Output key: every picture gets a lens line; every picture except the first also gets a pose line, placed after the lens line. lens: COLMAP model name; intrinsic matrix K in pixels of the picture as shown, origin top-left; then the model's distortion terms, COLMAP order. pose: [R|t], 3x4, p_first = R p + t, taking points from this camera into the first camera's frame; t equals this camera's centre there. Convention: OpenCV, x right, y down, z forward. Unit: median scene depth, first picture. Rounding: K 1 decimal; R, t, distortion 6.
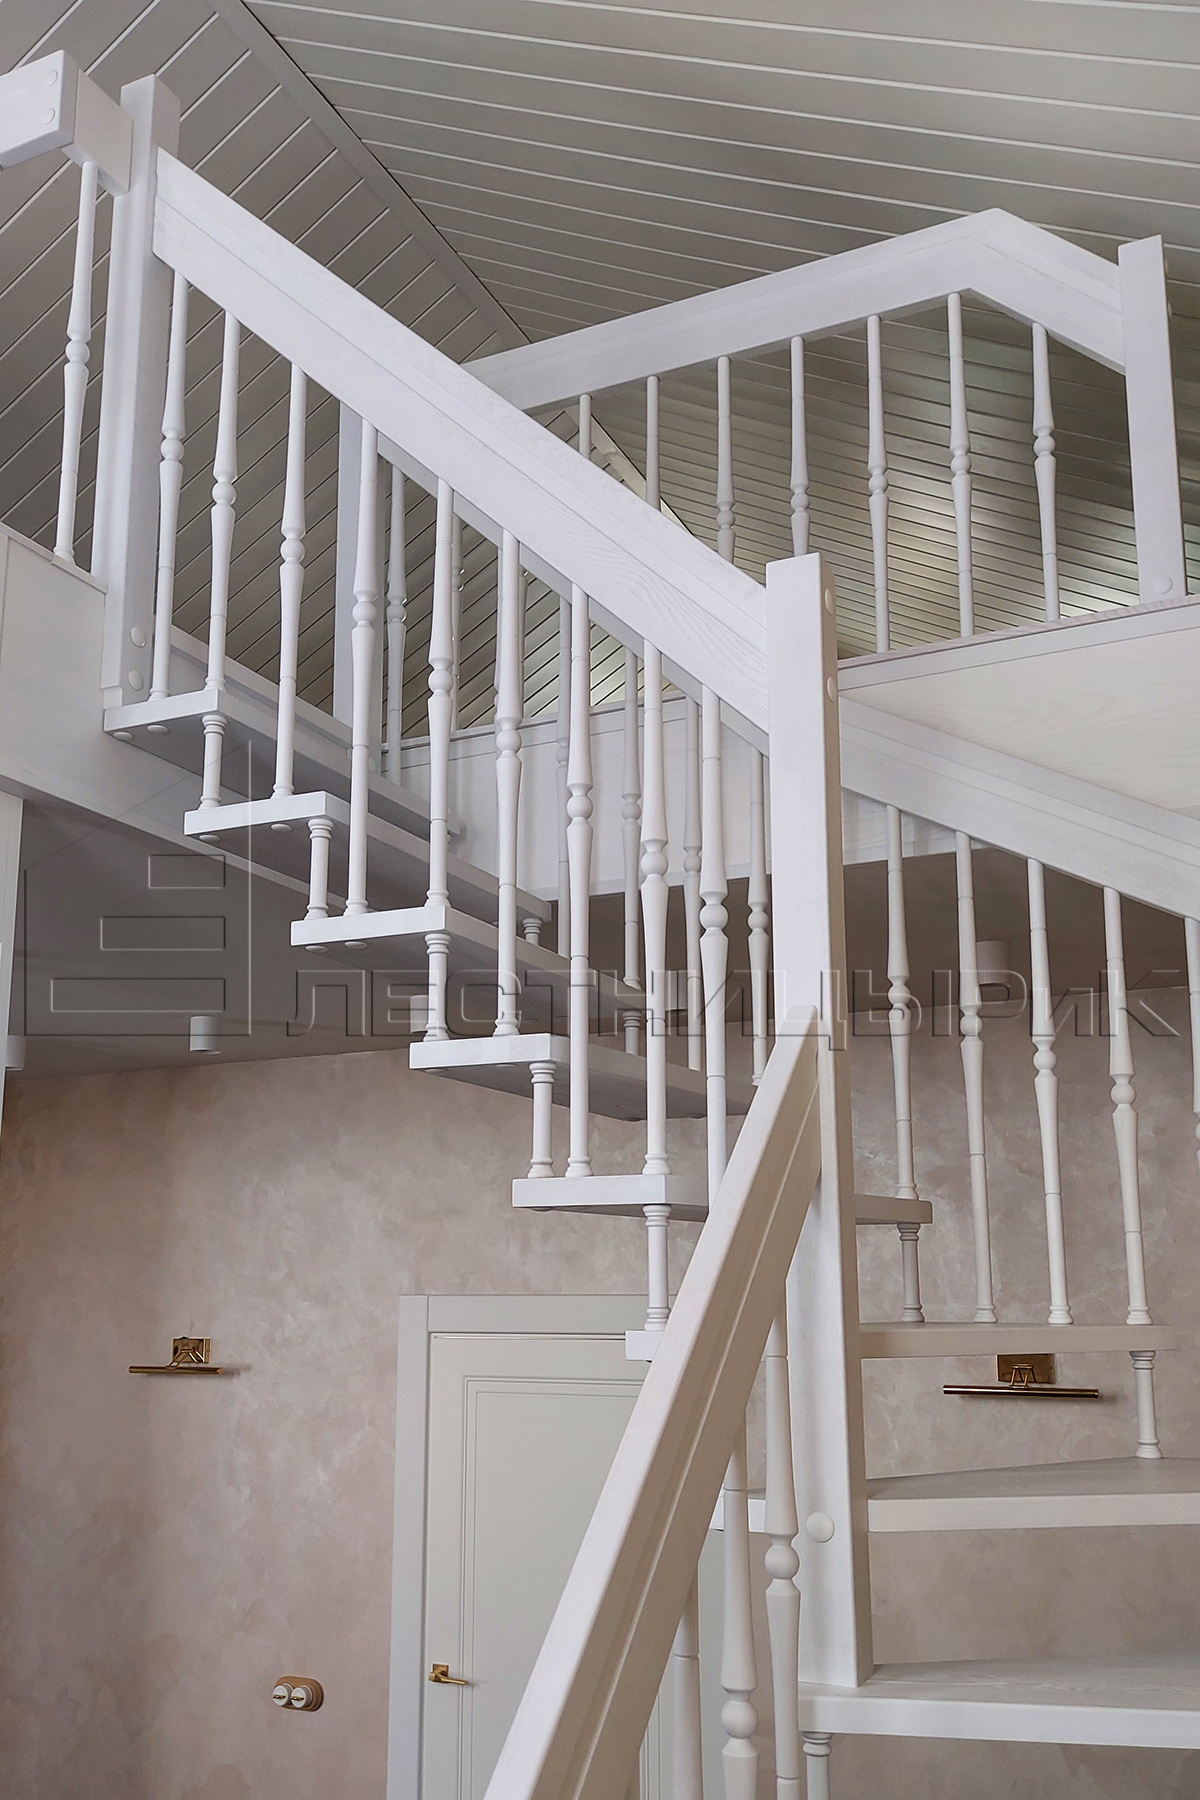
lens RADIAL K [[1585.7, 0, 654.7], [0, 1585.7, 937.5], [0, 0, 1]] dist [0.065924, -0.070039]
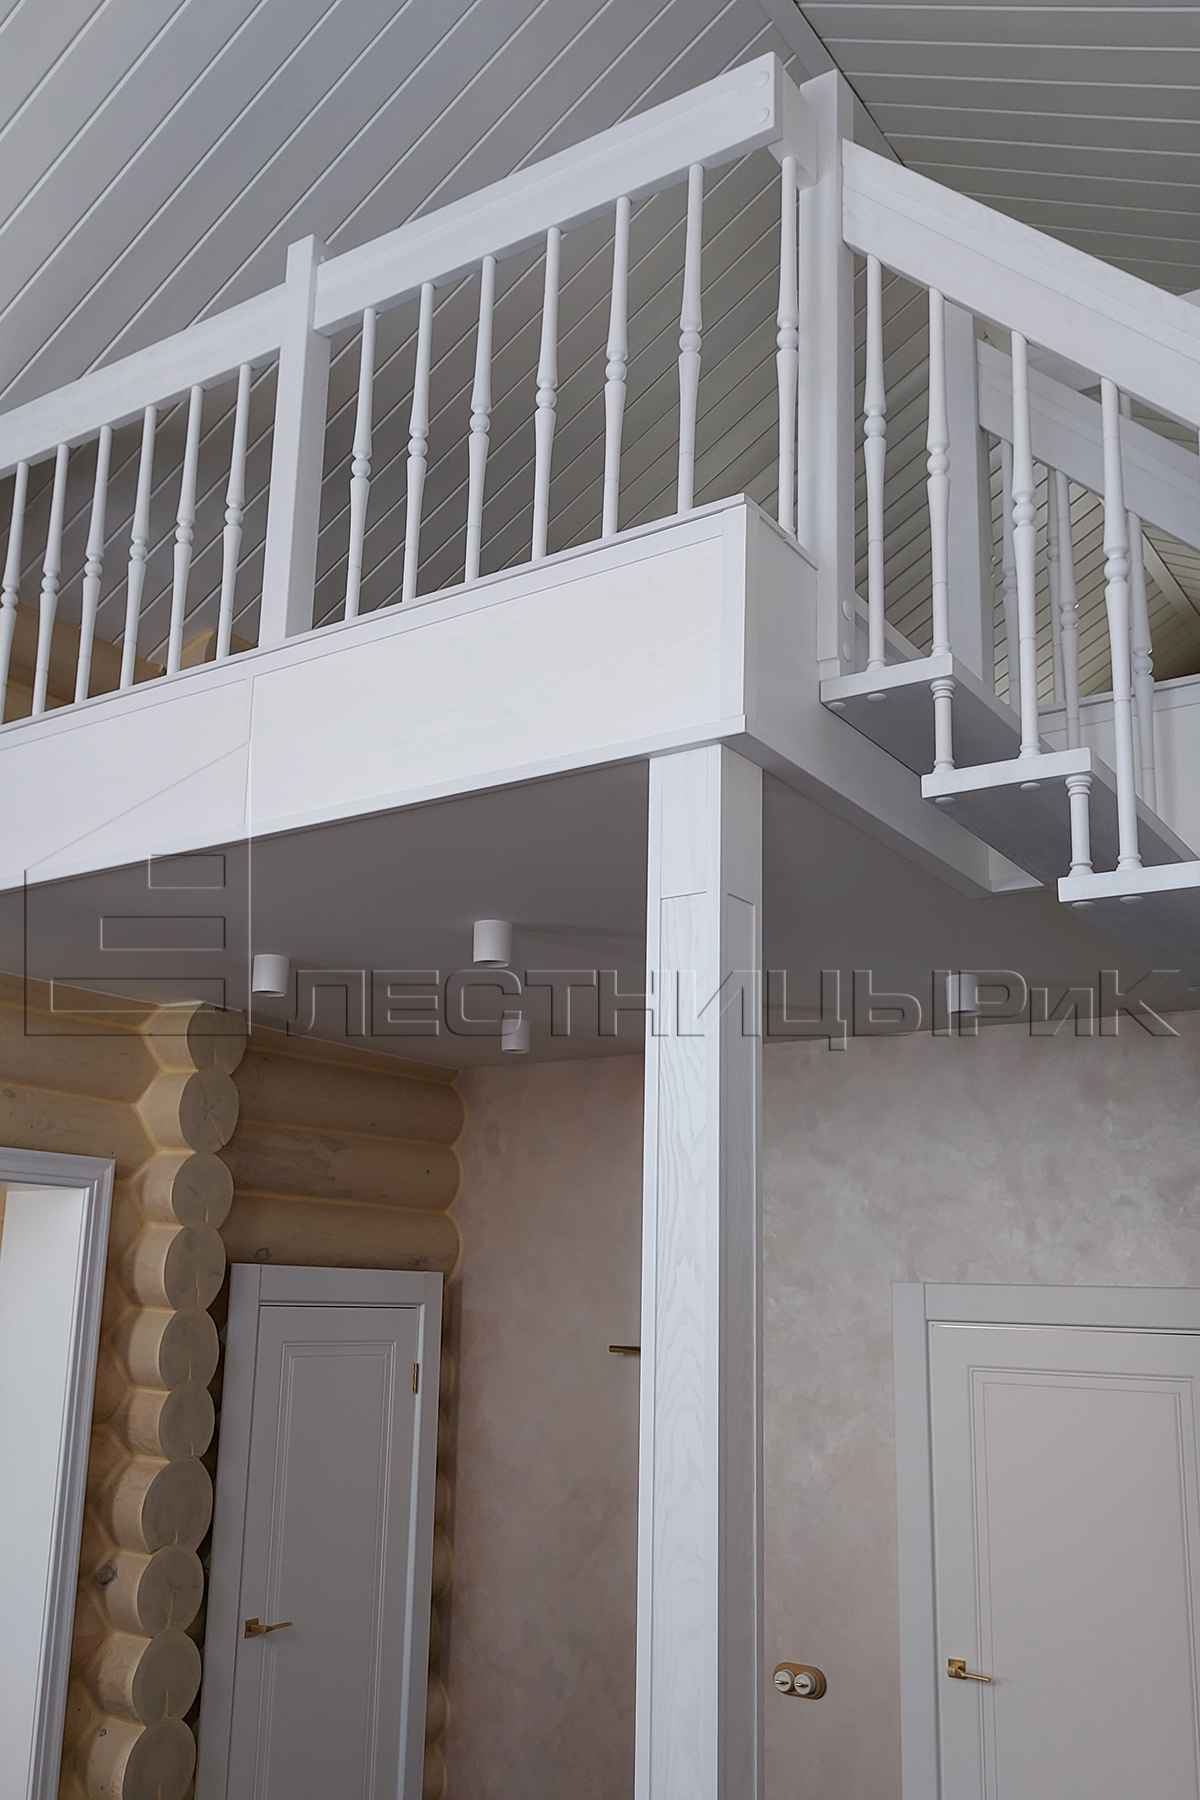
lens RADIAL K [[1585.7, 0, 557.1], [0, 1585.7, 914.9], [0, 0, 1]] dist [0.065924, -0.070039]
pose [[0.987955, -0.014020, -0.154105, -0.218554], [0.010105, 0.999607, -0.026158, 0.020247], [0.154411, 0.024286, 0.987708, -0.021451]]
